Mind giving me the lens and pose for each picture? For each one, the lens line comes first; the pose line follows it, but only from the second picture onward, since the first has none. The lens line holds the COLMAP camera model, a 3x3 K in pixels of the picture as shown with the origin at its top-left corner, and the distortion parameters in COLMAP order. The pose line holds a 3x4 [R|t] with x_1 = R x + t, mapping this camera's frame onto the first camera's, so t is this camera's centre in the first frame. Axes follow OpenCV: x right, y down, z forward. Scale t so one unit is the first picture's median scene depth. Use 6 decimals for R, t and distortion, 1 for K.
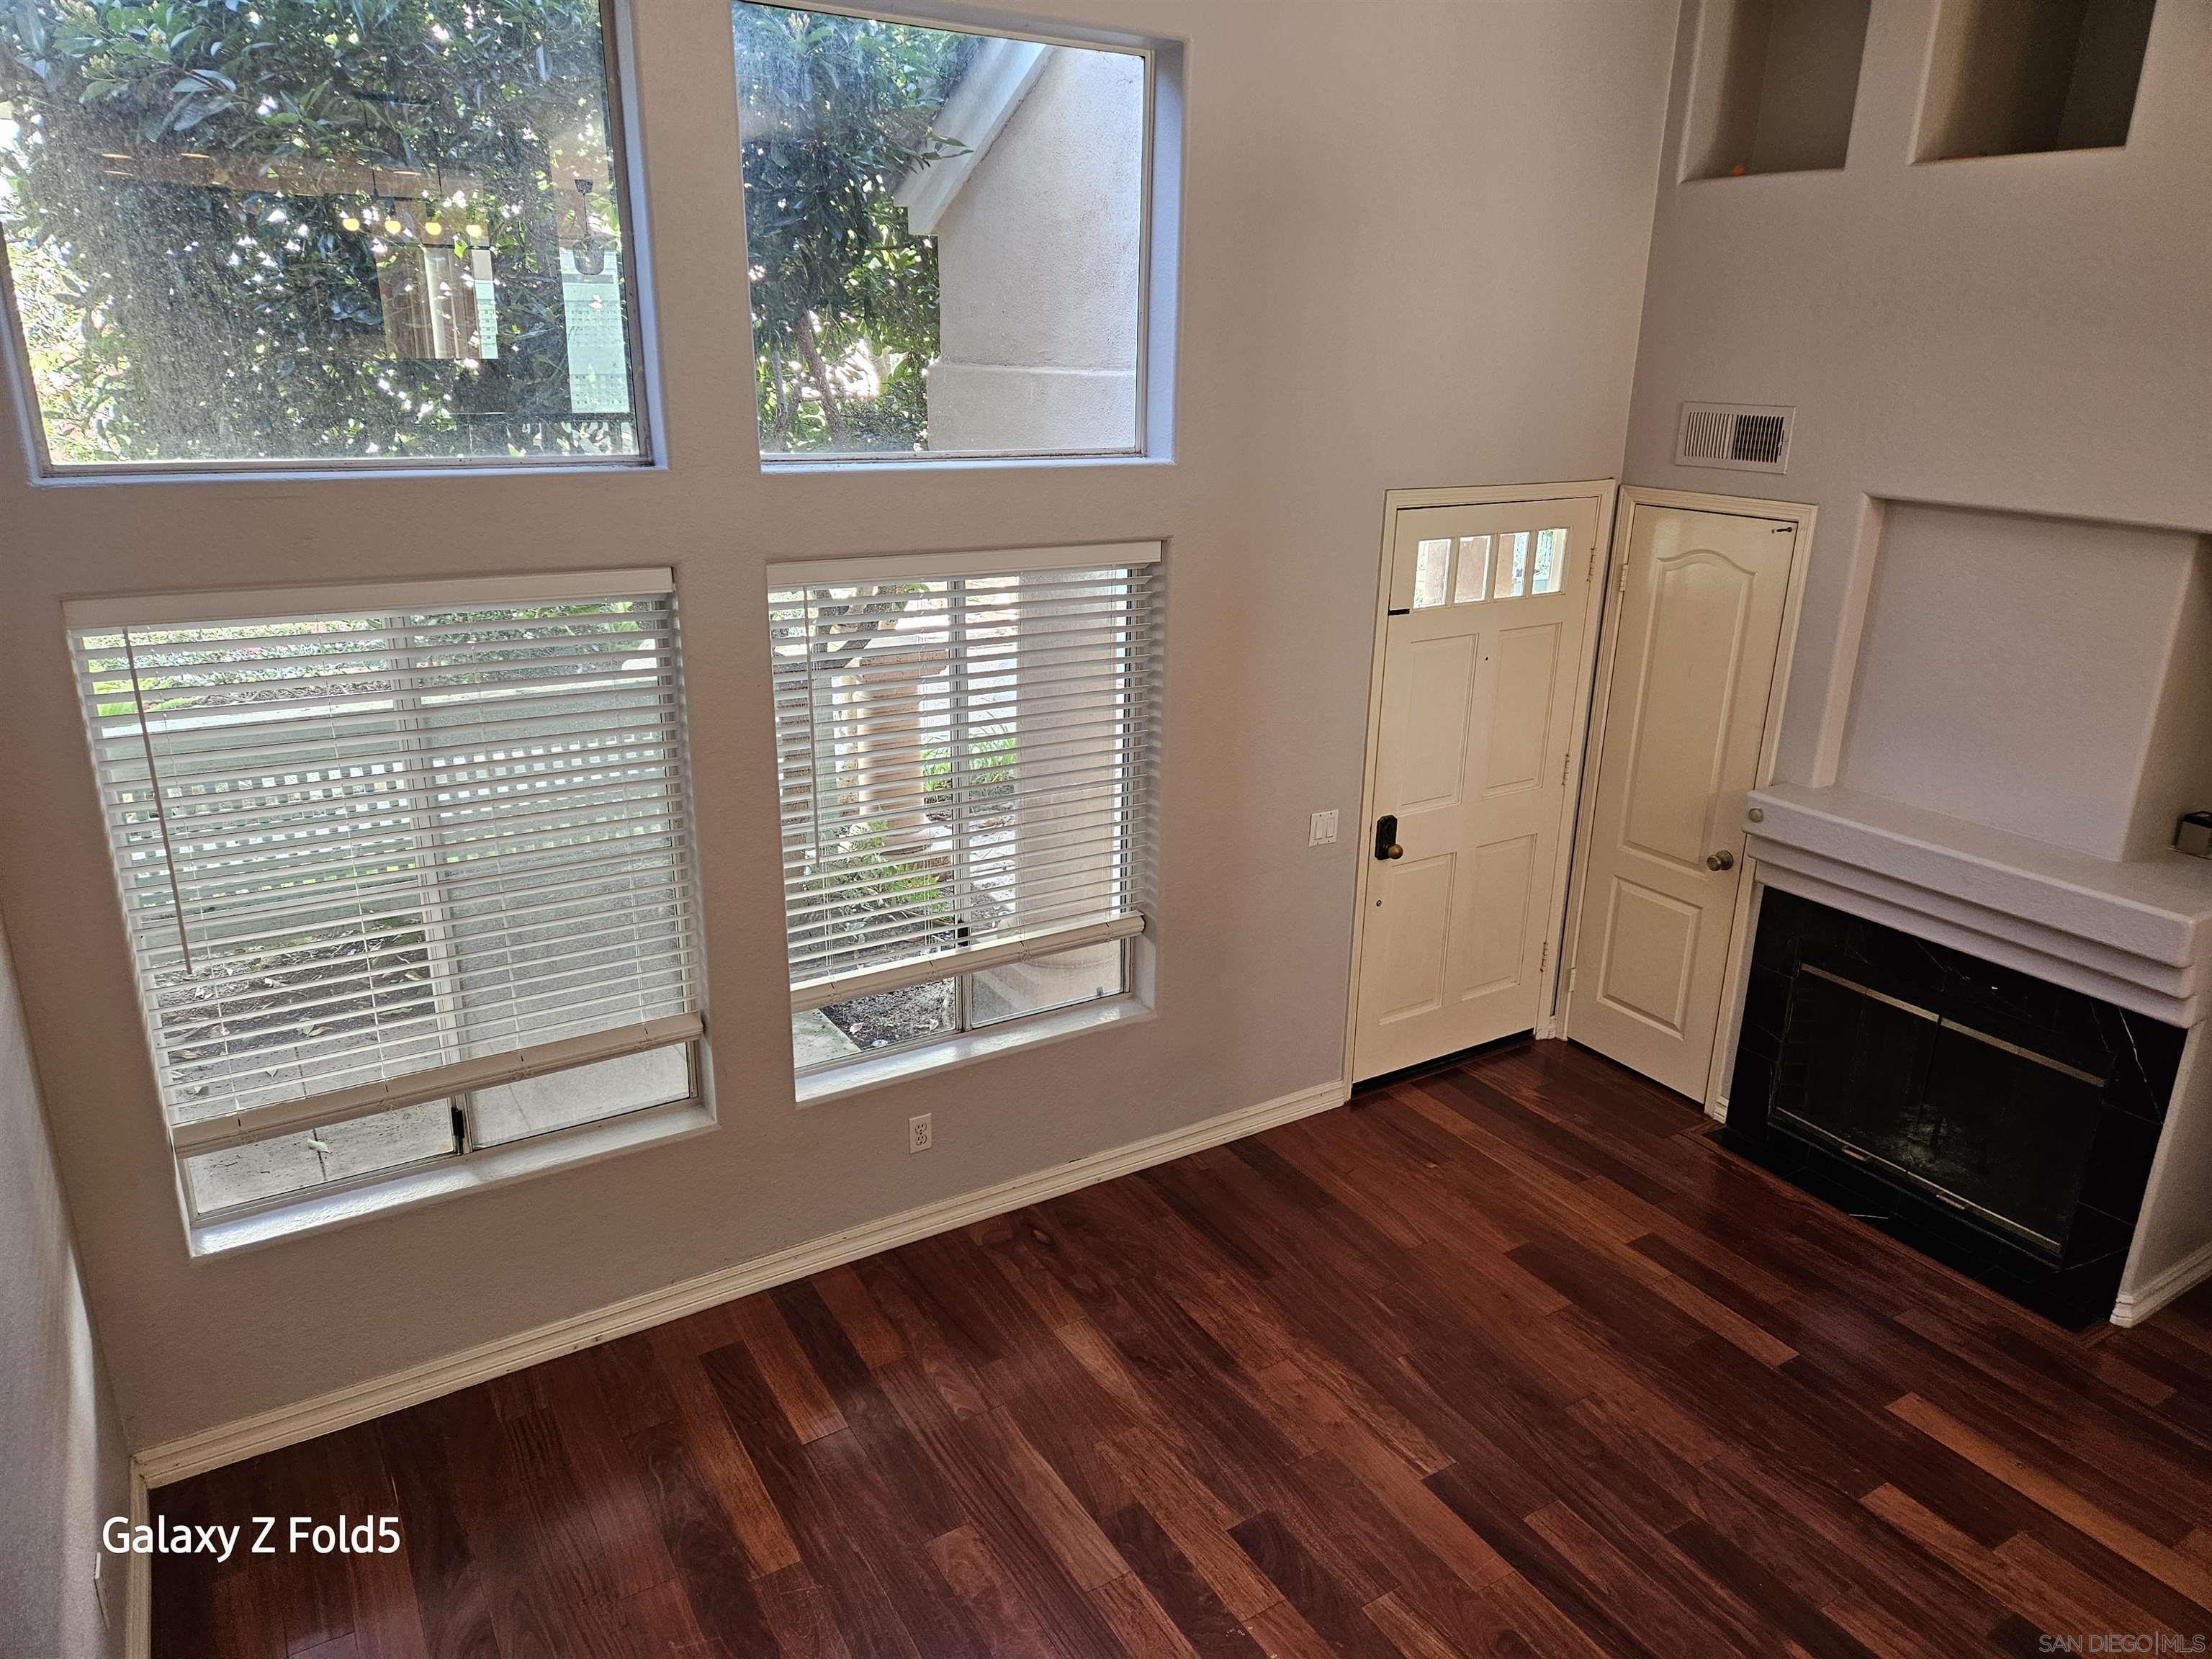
lens RADIAL K [[1494.8, 0, 1106.0], [0, 1494.8, 829.5], [0, 0, 1]] dist [0.052296, -0.000396]
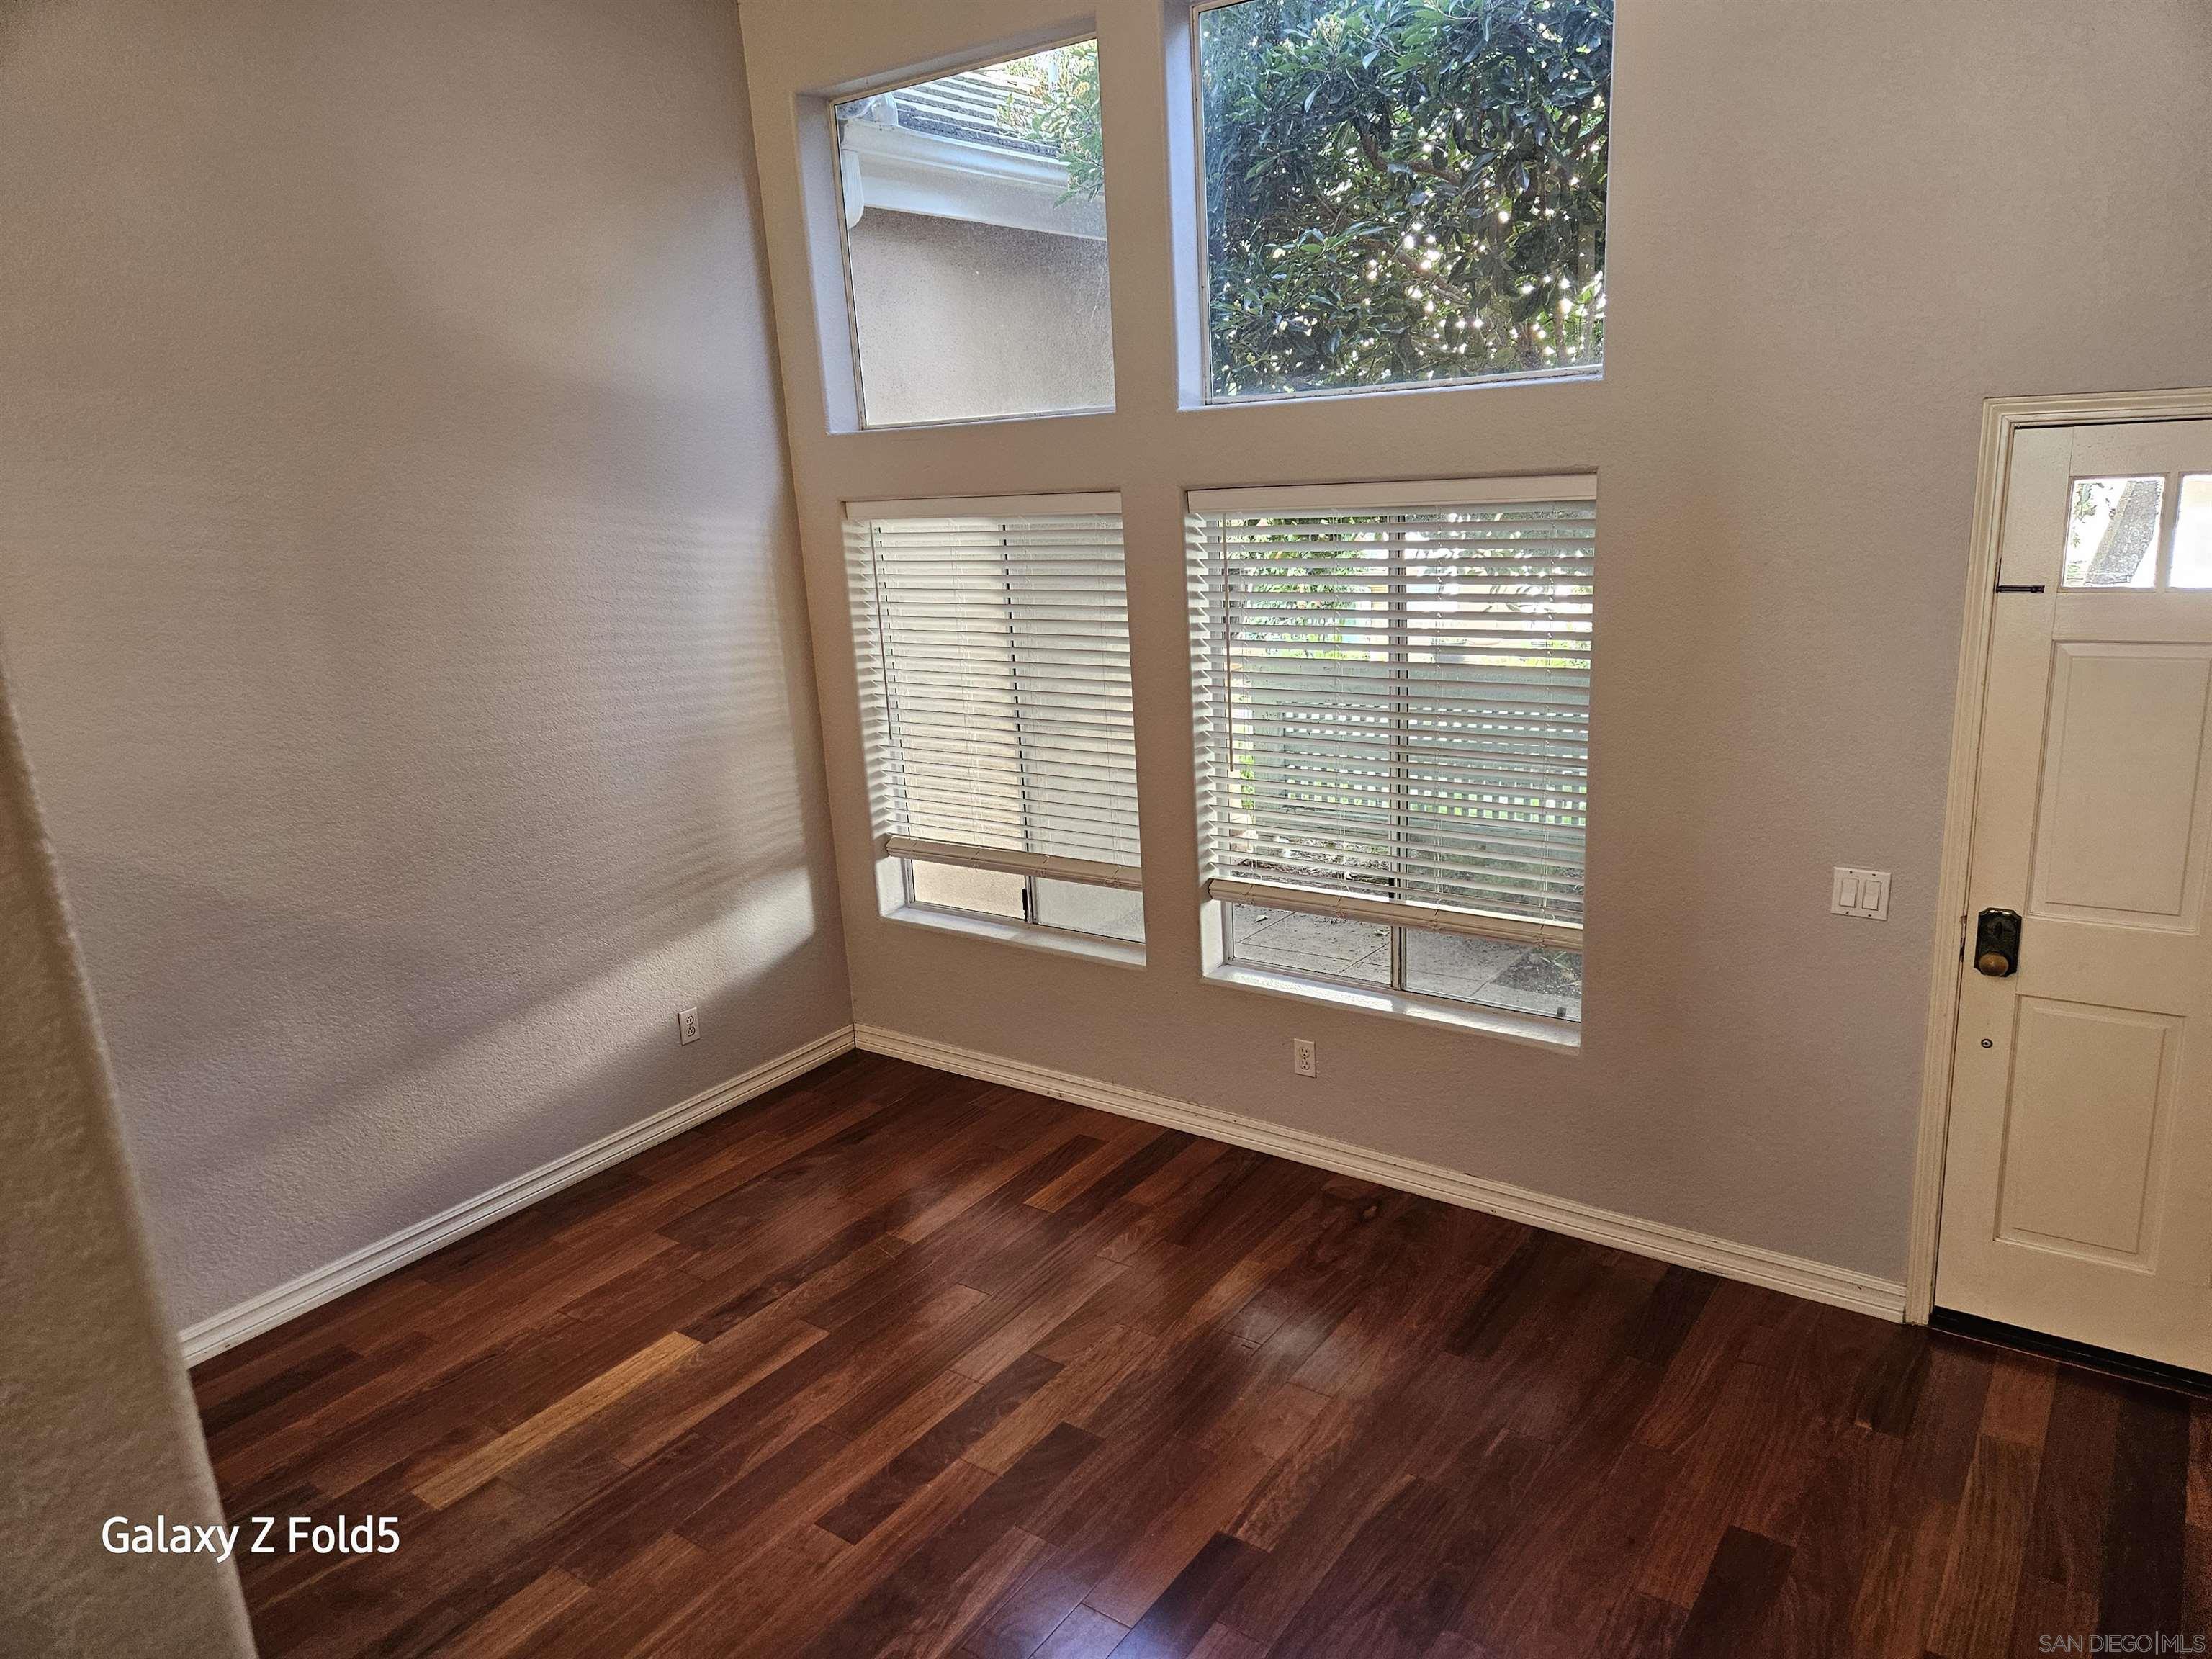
lens RADIAL K [[1451.4, 0, 1106.4], [0, 1451.4, 845.3], [0, 0, 1]] dist [0.001275, 0.000585]
pose [[0.367499, 0.190167, -0.910374, 0.653199], [-0.238156, 0.965476, 0.105539, -0.010303], [0.899014, 0.178025, 0.400100, 0.419663]]
